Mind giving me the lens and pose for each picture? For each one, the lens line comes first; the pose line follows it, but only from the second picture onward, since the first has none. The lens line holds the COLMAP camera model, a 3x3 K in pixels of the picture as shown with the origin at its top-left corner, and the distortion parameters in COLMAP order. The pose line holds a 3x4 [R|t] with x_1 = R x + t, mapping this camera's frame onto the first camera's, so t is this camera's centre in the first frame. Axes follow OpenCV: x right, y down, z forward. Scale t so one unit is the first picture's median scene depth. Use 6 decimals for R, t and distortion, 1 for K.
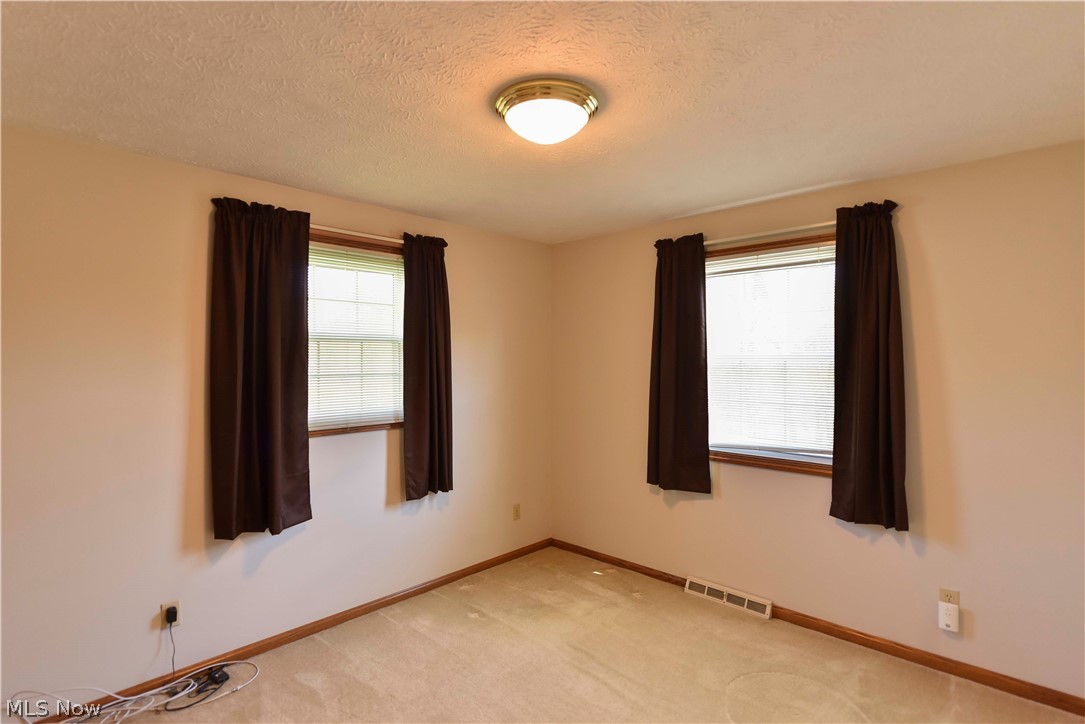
lens RADIAL K [[542.6, 0, 541.4], [0, 542.6, 363.0], [0, 0, 1]] dist [0.003626, -0.001388]
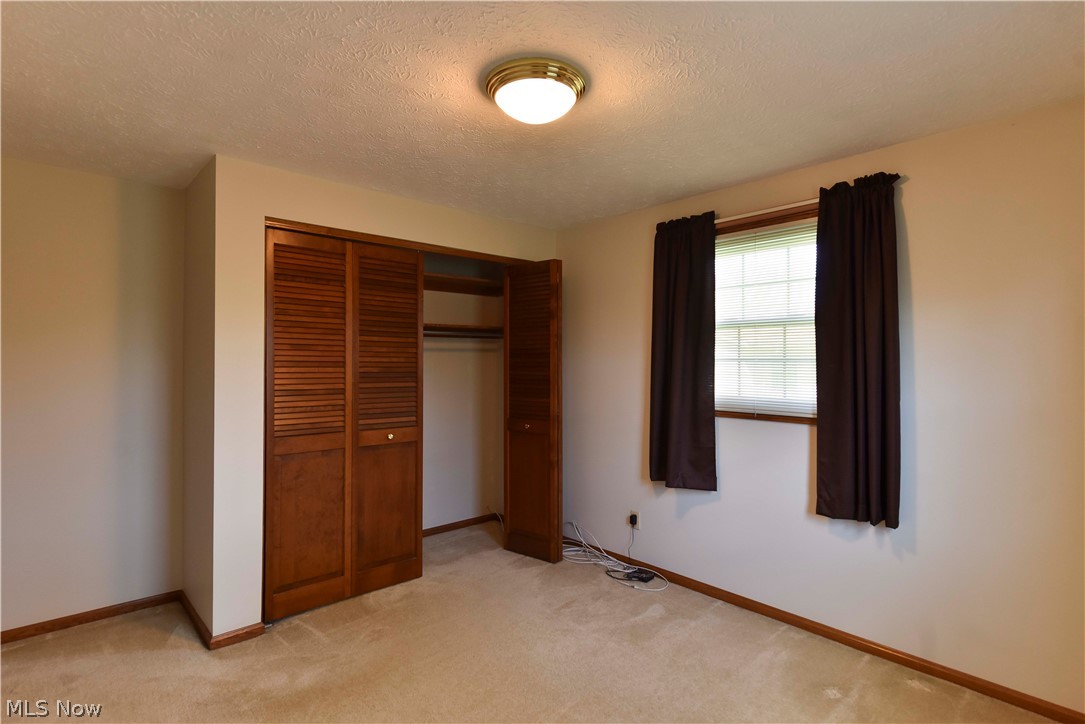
lens RADIAL K [[542.6, 0, 540.8], [0, 542.6, 361.3], [0, 0, 1]] dist [0.003626, -0.001388]
pose [[-0.091426, 0.003546, -0.995806, 0.675478], [-0.004082, 0.999984, 0.003936, 0.023209], [0.995804, 0.004424, -0.091410, 0.733031]]
